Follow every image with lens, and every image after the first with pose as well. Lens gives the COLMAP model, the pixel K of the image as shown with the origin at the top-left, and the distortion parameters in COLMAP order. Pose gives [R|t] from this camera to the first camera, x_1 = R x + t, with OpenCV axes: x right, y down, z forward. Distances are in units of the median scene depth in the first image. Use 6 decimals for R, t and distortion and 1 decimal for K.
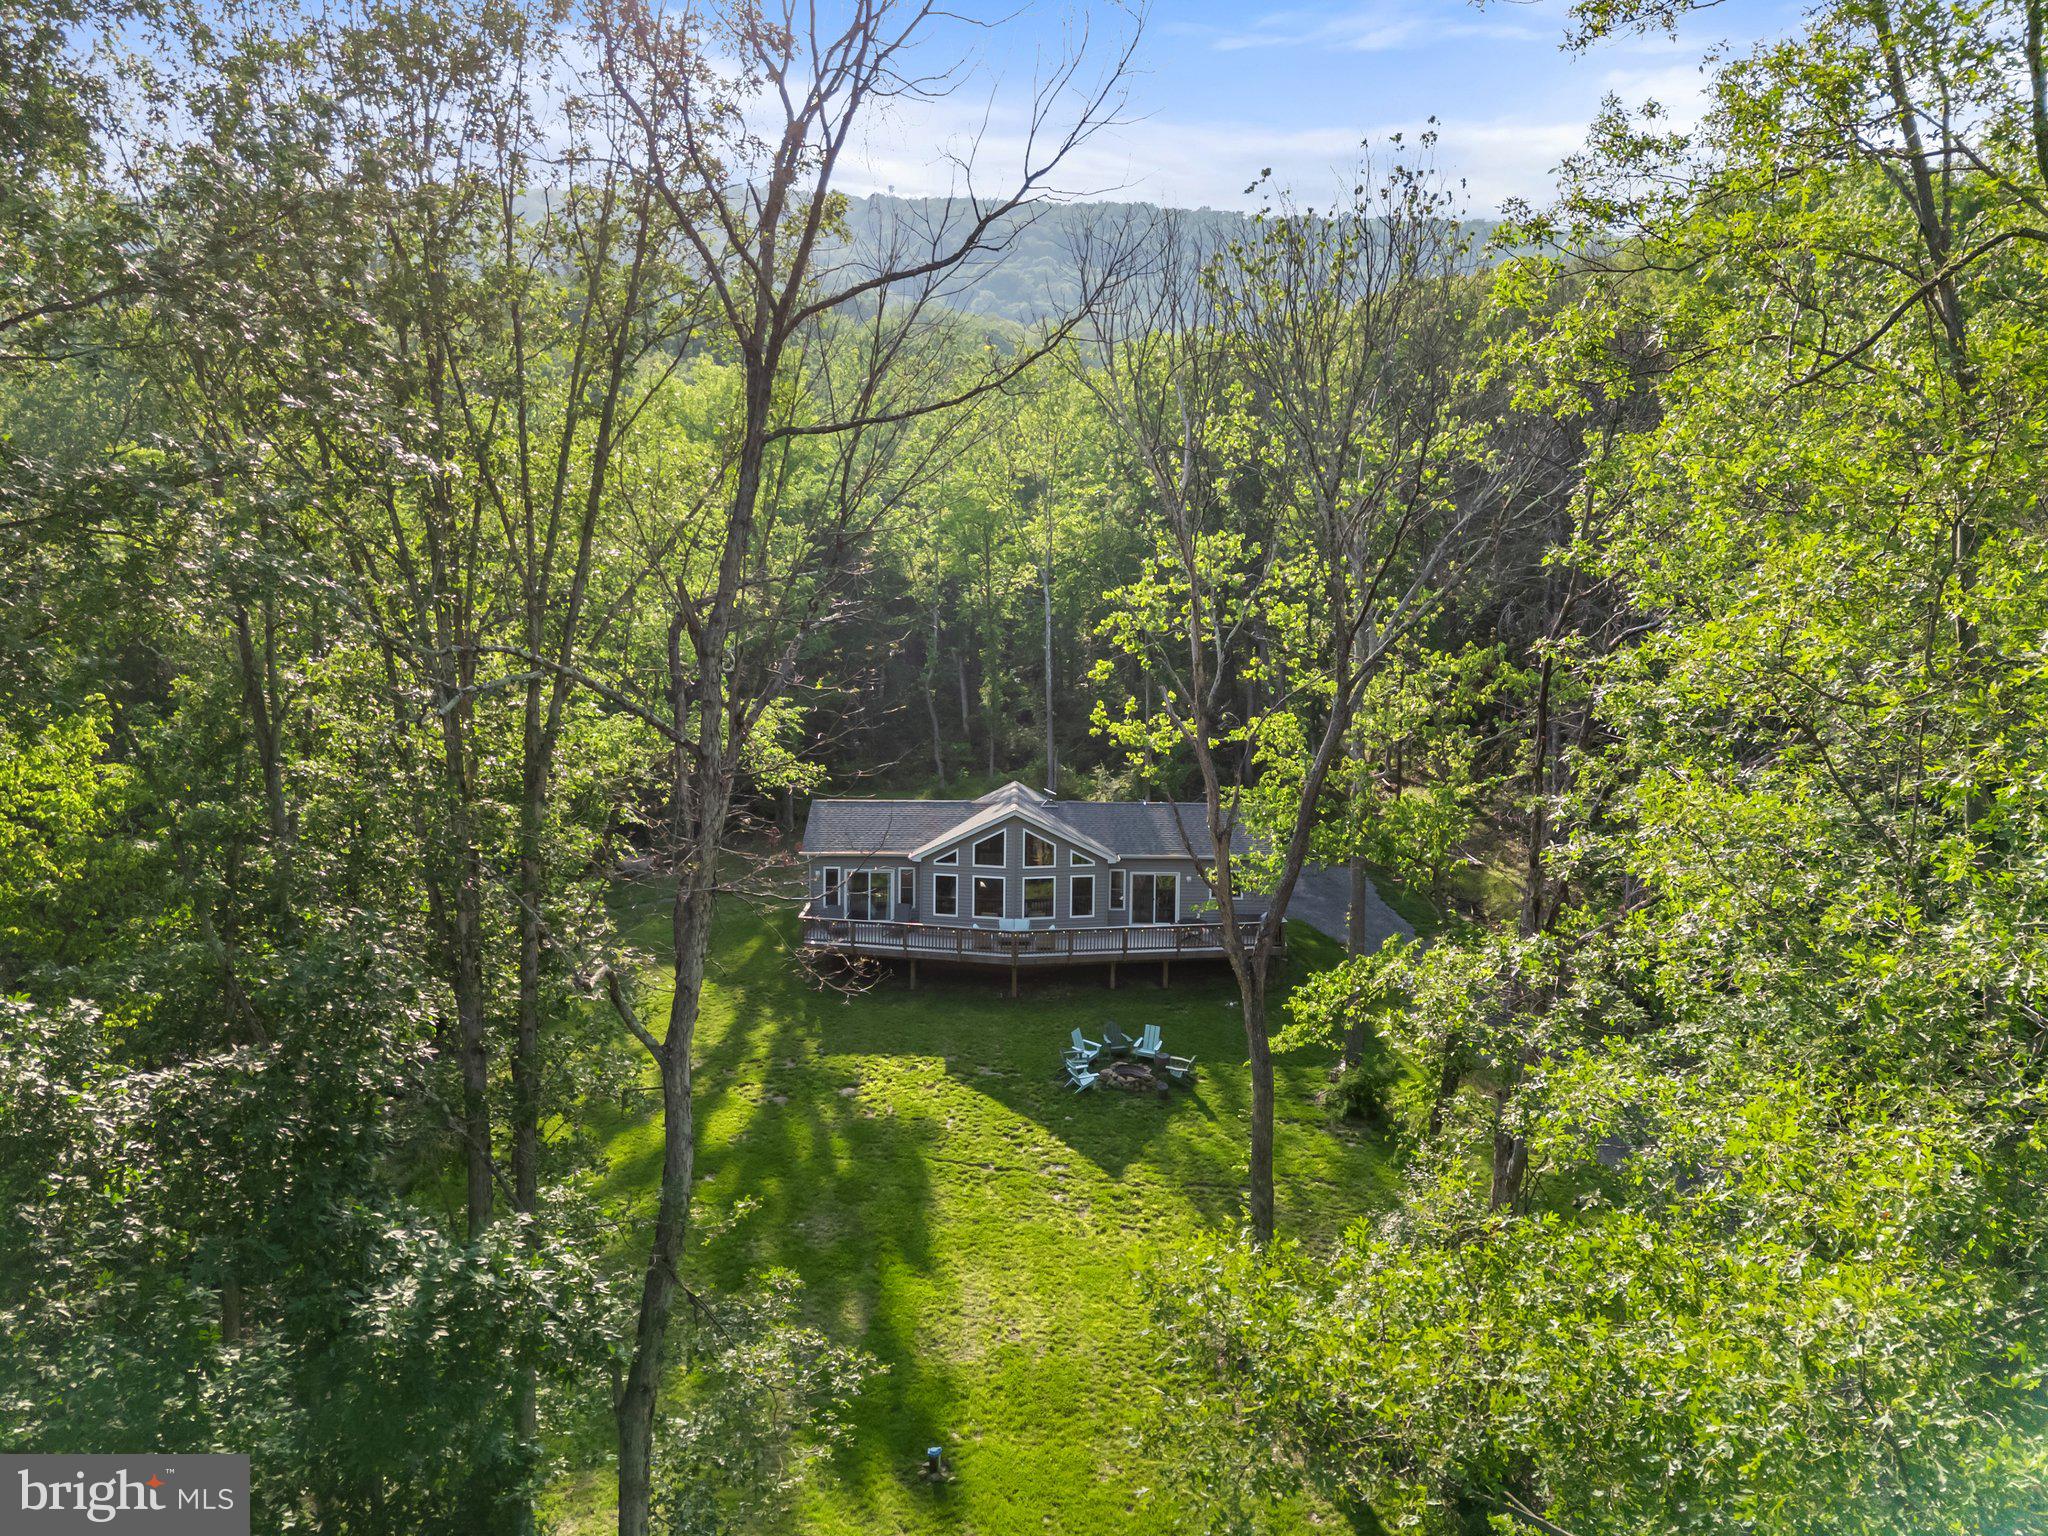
lens RADIAL K [[1380.8, 0, 1024.0], [0, 1380.8, 768.0], [0, 0, 1]] dist [0.042621, 0.000028]
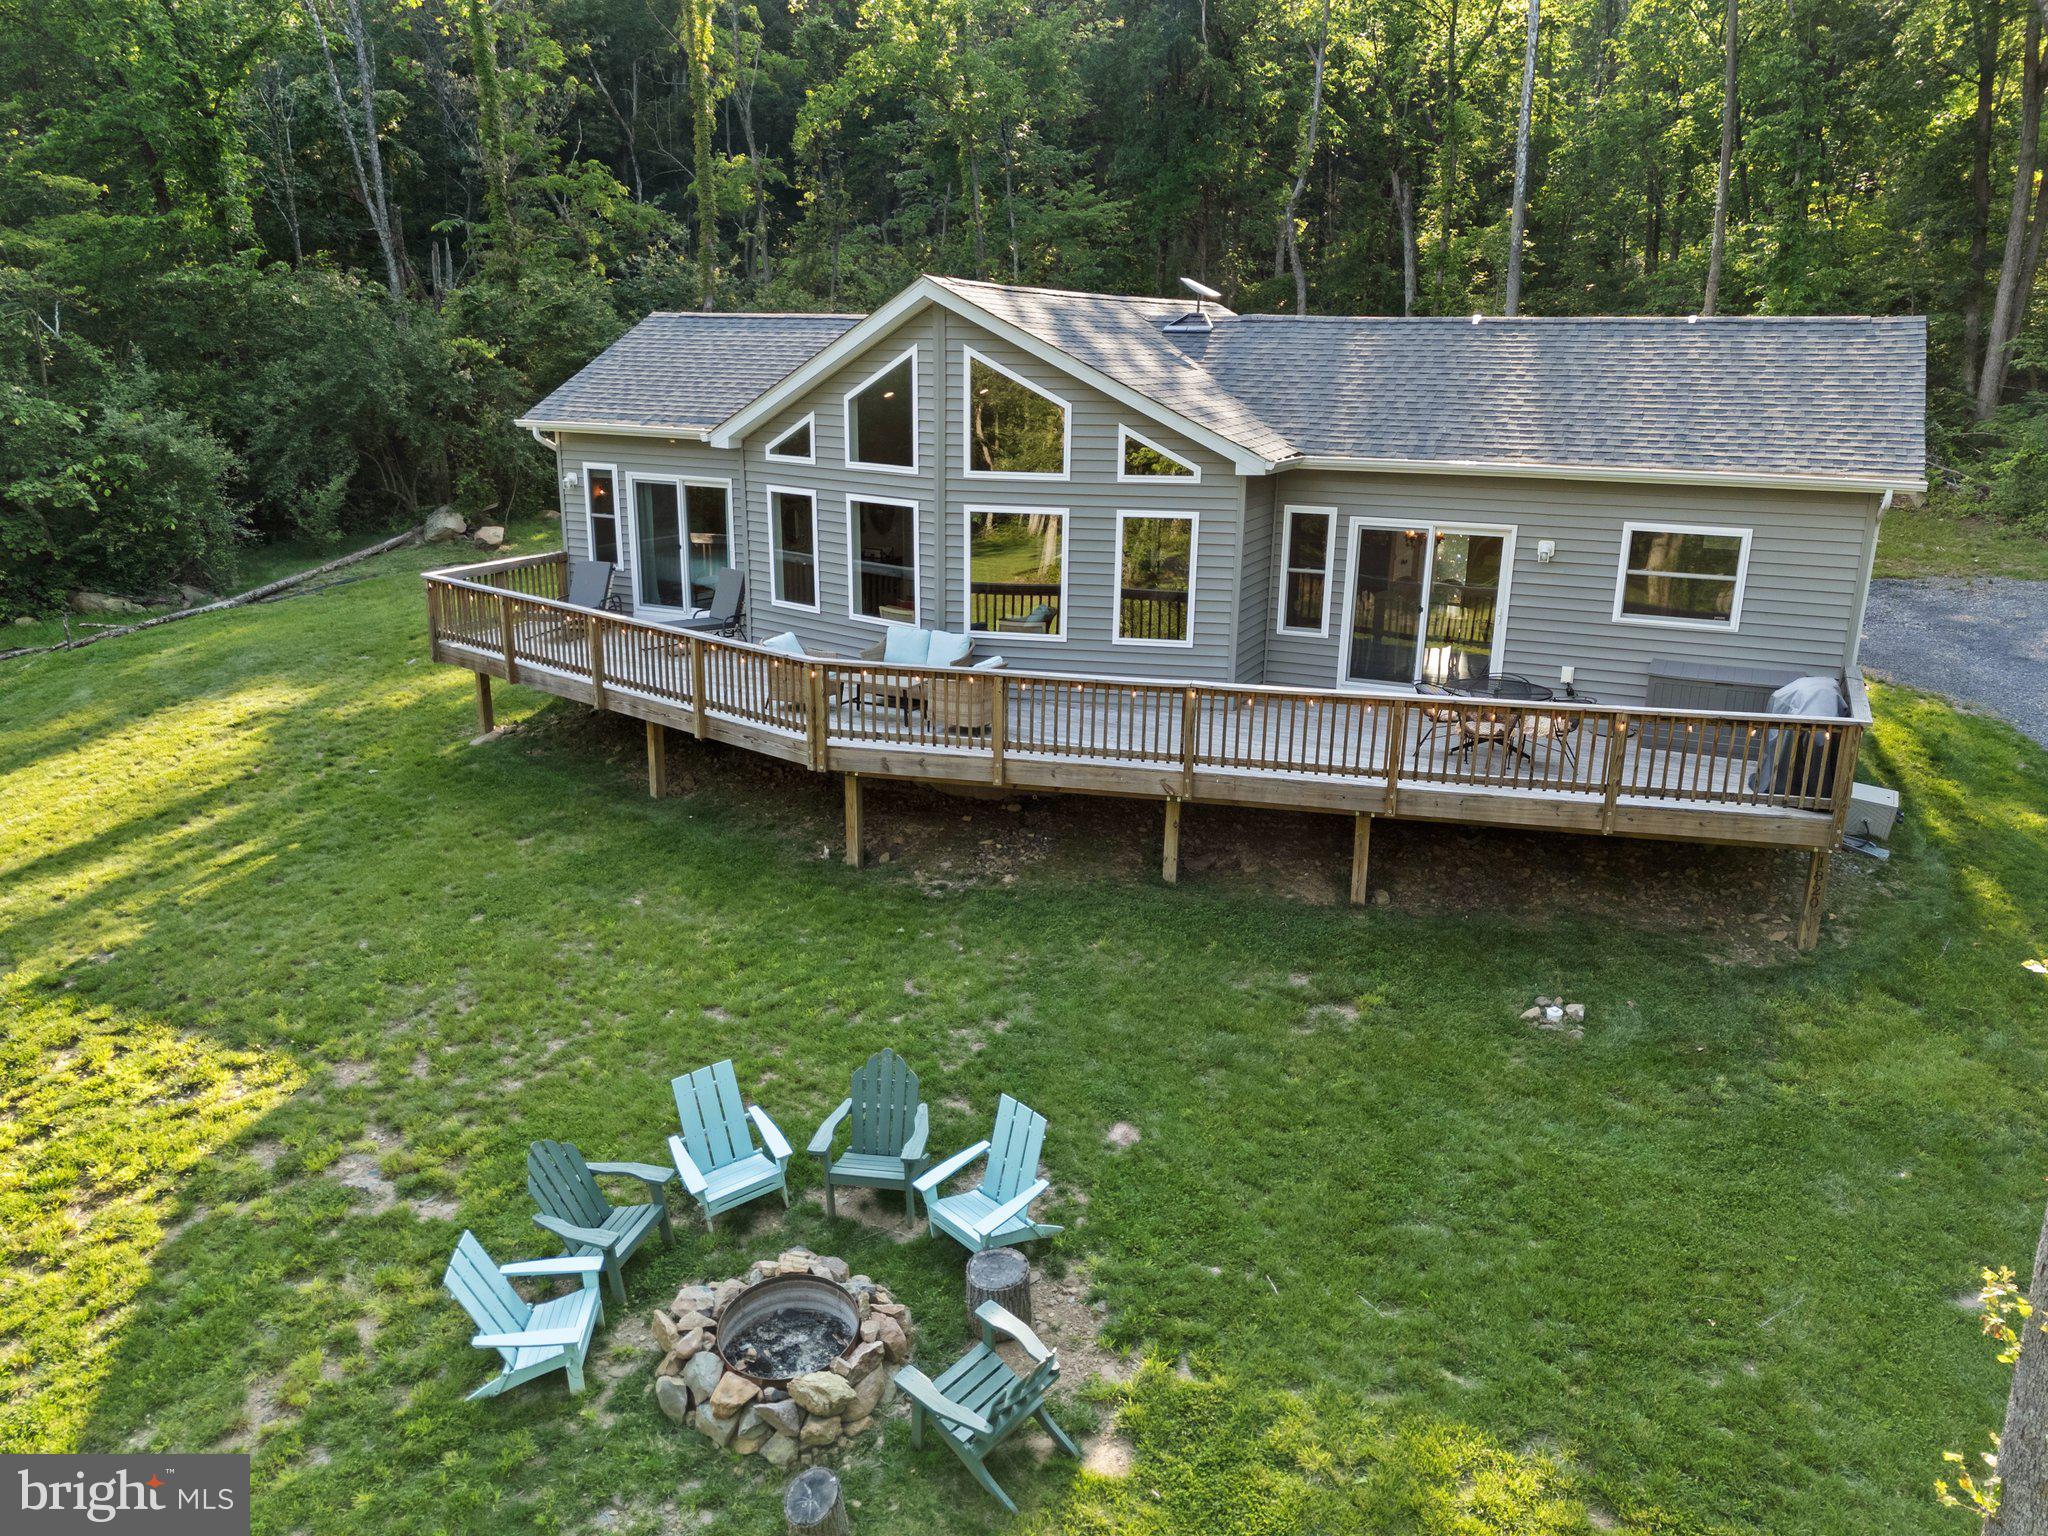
lens RADIAL K [[1457.1, 0, 1095.7], [0, 1457.1, 774.3], [0, 0, 1]] dist [0.058218, -0.035982]
pose [[0.915247, 0.117683, -0.385323, 0.166814], [-0.046462, 0.980839, 0.189200, 0.074839], [0.400205, -0.155262, 0.903178, 0.688836]]
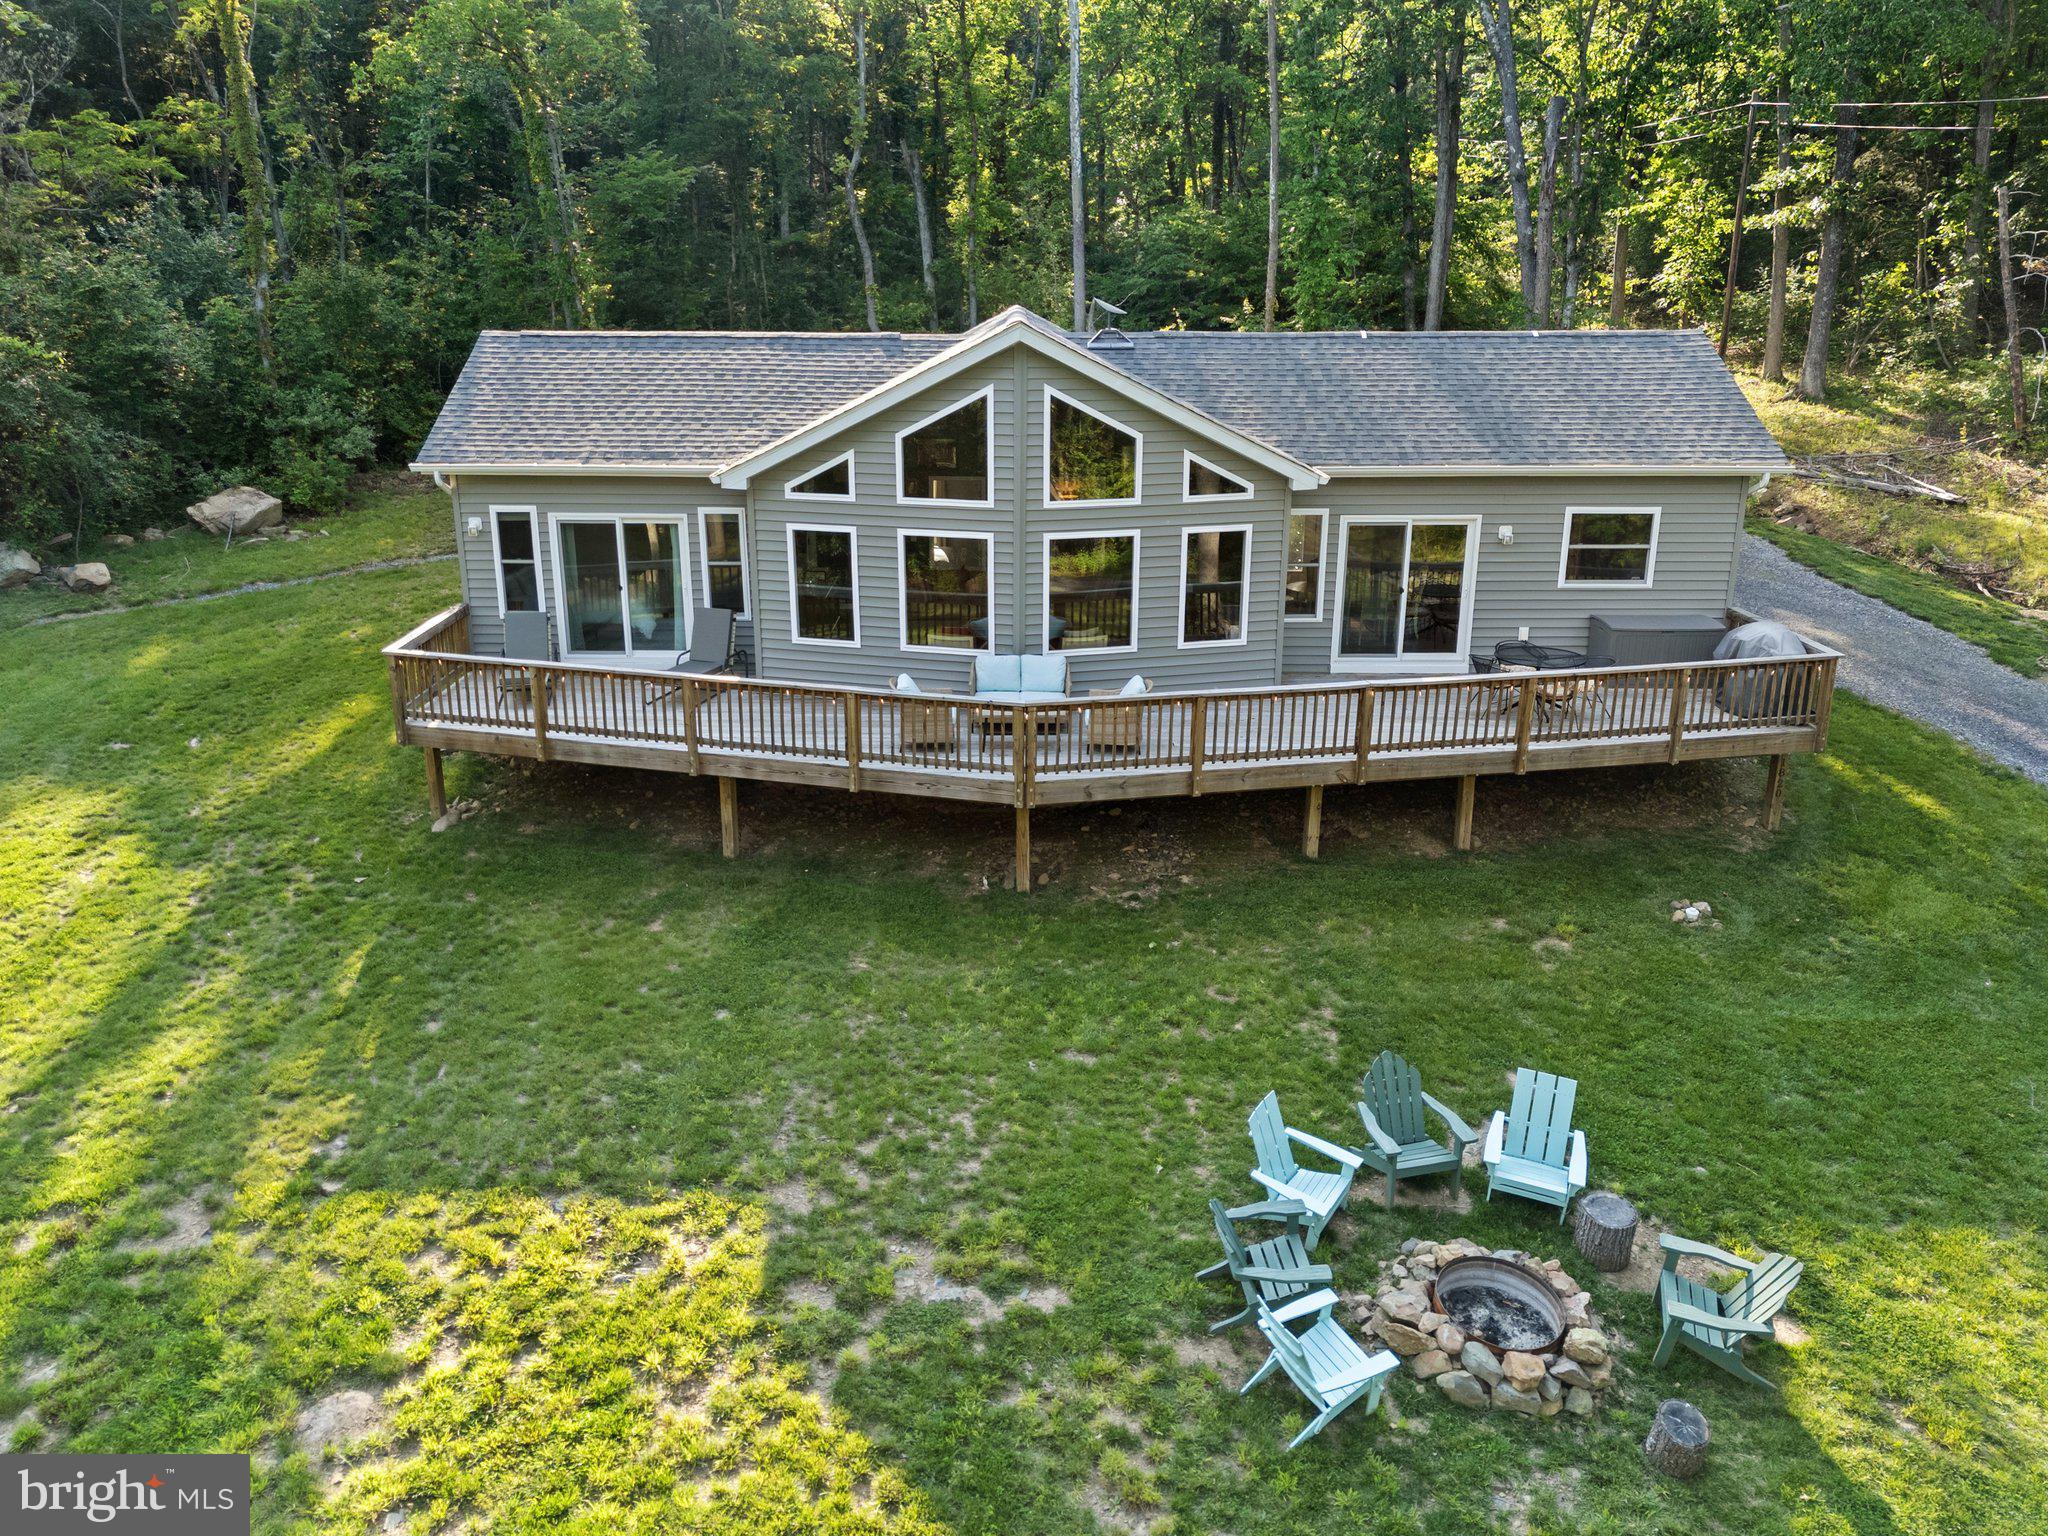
lens RADIAL K [[1453.7, 0, 1018.4], [0, 1453.7, 719.8], [0, 0, 1]] dist [0.059964, -0.050708]
pose [[0.999979, -0.006414, -0.000761, -0.007400], [0.006440, 0.981051, 0.193642, 0.054682], [-0.000496, -0.193642, 0.981072, 0.635330]]
